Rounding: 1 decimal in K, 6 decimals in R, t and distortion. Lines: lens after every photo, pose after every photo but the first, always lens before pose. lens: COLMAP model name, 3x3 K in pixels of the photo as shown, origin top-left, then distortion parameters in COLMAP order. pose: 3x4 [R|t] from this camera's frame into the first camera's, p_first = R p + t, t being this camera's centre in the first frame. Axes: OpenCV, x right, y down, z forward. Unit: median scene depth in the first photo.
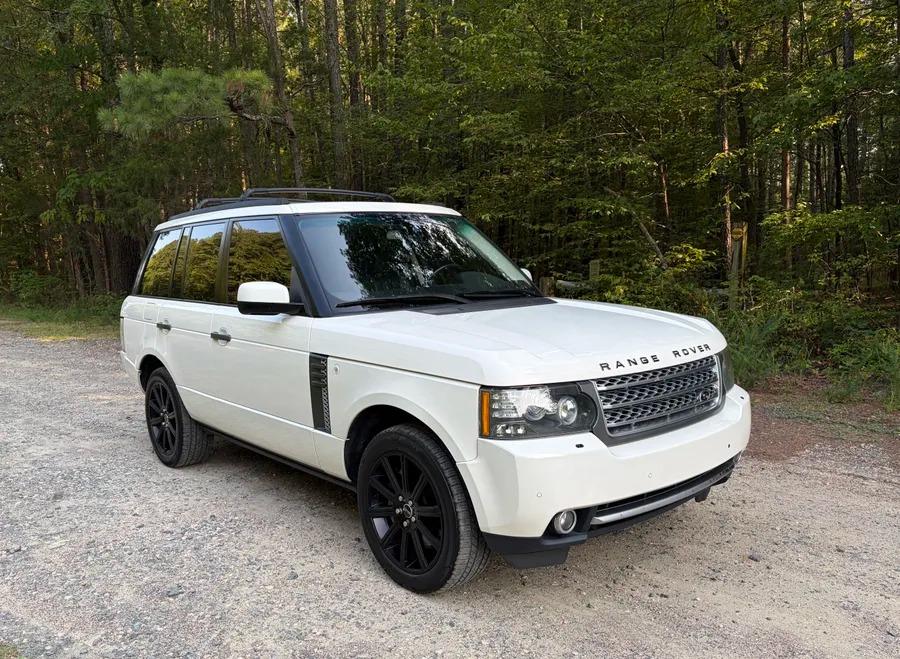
lens RADIAL K [[754.1, 0, 434.9], [0, 754.1, 352.4], [0, 0, 1]] dist [0.005482, 0.013454]
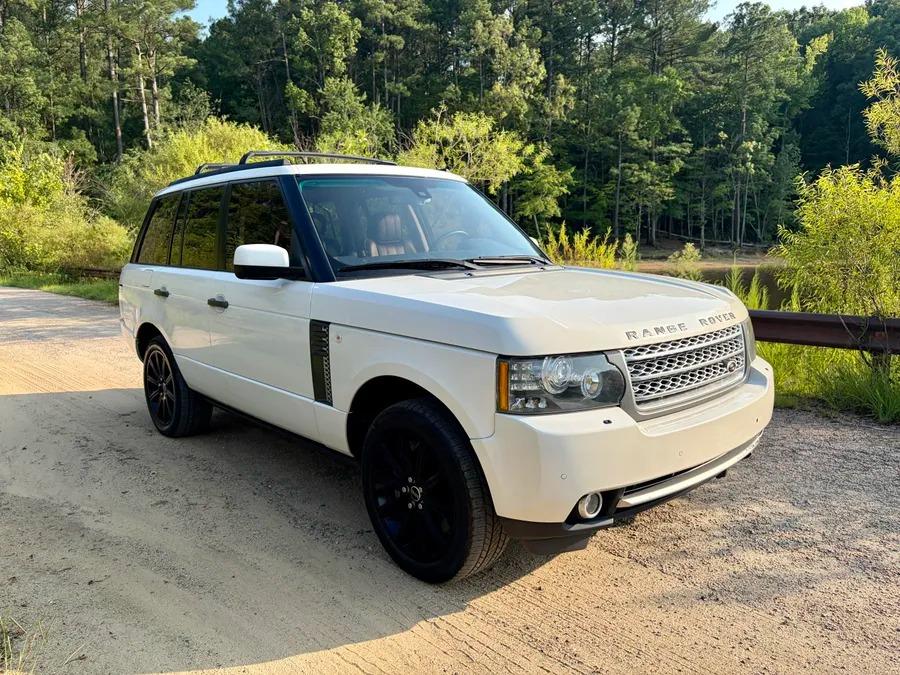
lens RADIAL K [[693.7, 0, 450.0], [0, 693.7, 337.5], [0, 0, 1]] dist [0.007063, -0.002983]
pose [[0.999709, 0.004486, 0.023719, -0.015655], [-0.004888, 0.999845, 0.016927, 0.008935], [-0.023639, -0.017038, 0.999575, 0.164355]]
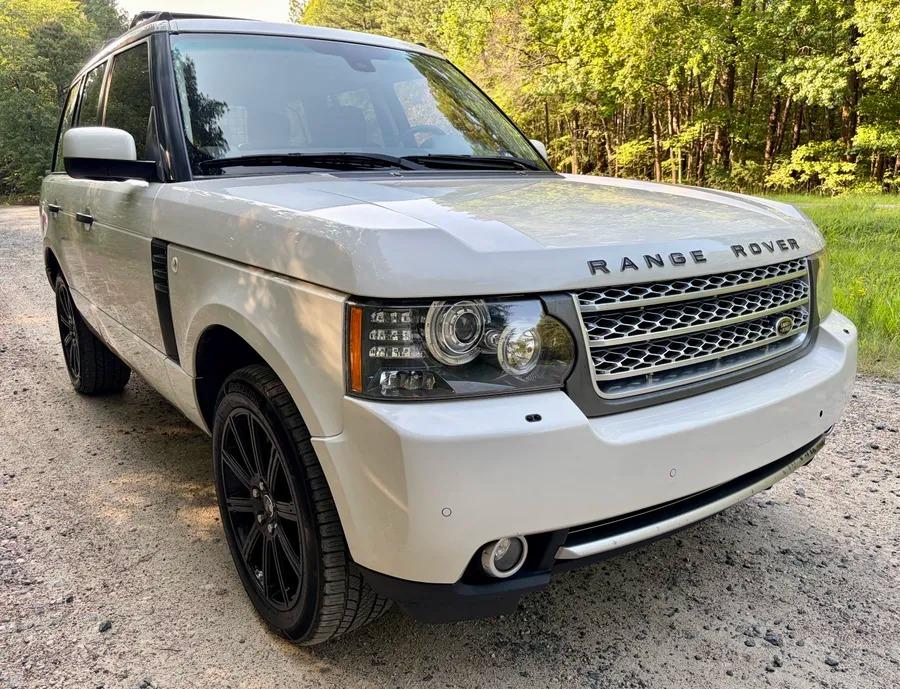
lens RADIAL K [[723.4, 0, 460.0], [0, 723.4, 343.2], [0, 0, 1]] dist [0.002425, -0.001335]
pose [[0.997943, 0.034860, -0.053807, 0.156131], [-0.028890, 0.993732, 0.107989, 0.019968], [0.057234, -0.106212, 0.992695, 0.484167]]
